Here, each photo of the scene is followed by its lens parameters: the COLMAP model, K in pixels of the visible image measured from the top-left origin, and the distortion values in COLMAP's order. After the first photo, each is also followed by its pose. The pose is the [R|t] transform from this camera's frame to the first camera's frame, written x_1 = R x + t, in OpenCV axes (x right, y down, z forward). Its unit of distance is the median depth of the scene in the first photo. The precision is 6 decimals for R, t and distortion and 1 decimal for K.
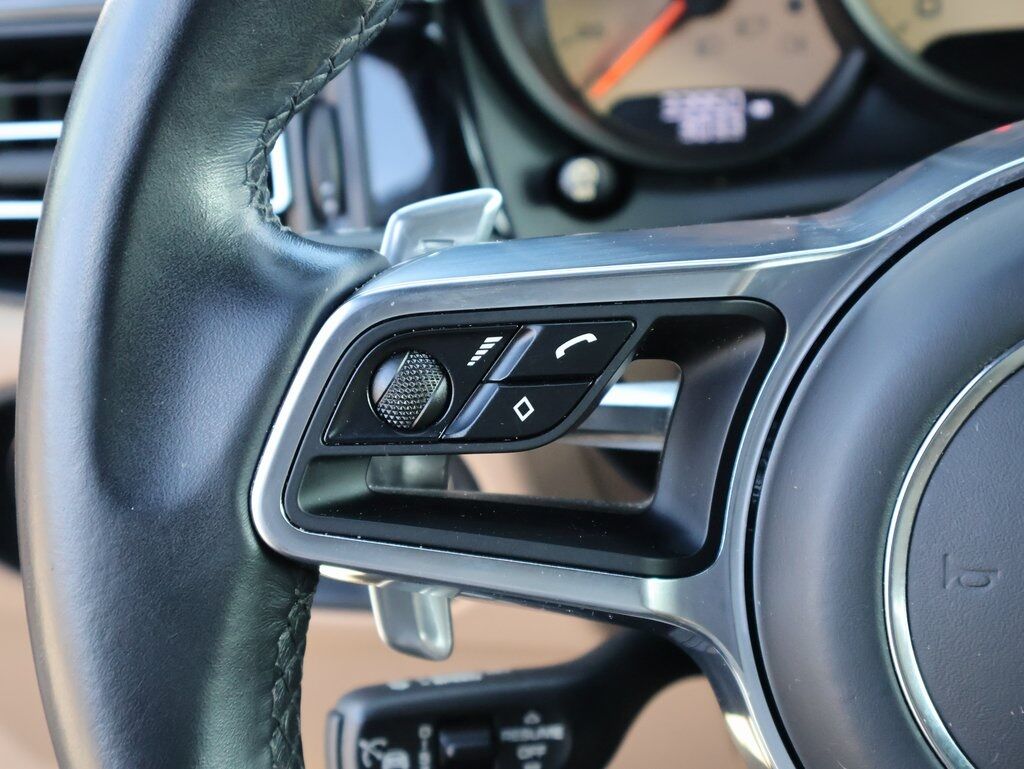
lens RADIAL K [[1786.4, 0, 511.9], [0, 1786.4, 386.9], [0, 0, 1]] dist [0.044578, 0.000000]
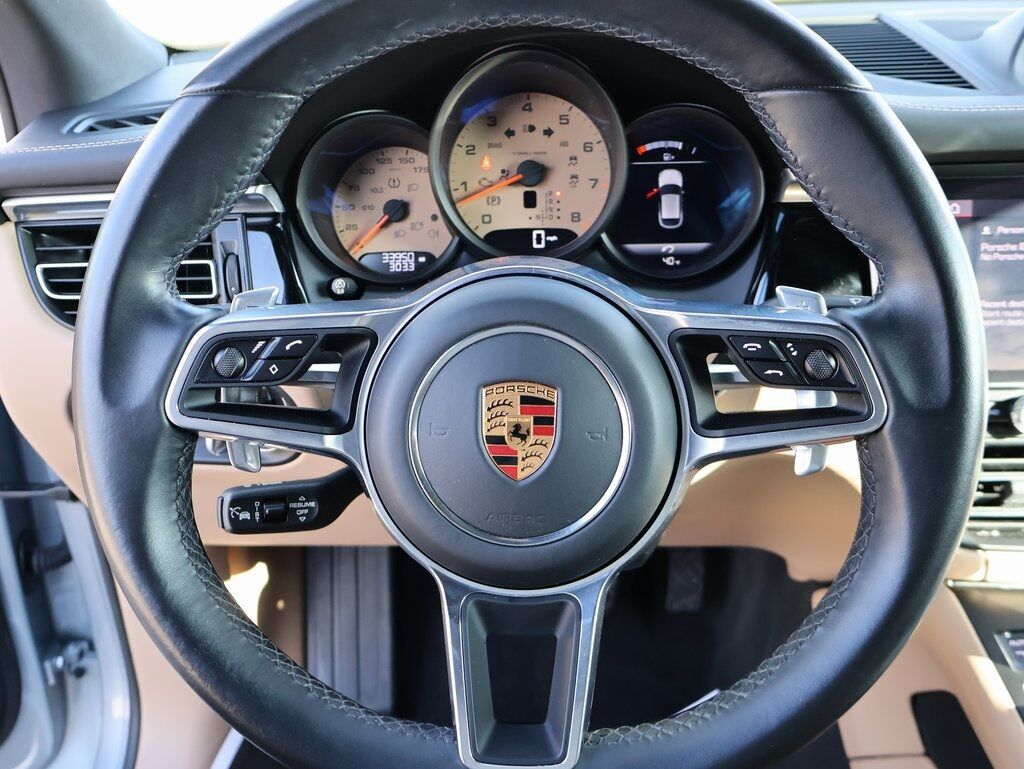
lens RADIAL K [[842.7, 0, 512.3], [0, 842.7, 380.0], [0, 0, 1]] dist [0.003458, 0.000991]
pose [[0.996325, -0.001803, 0.085634, 0.242813], [0.003753, 0.999737, -0.022613, 0.056053], [-0.085571, 0.022851, 0.996070, -0.244553]]
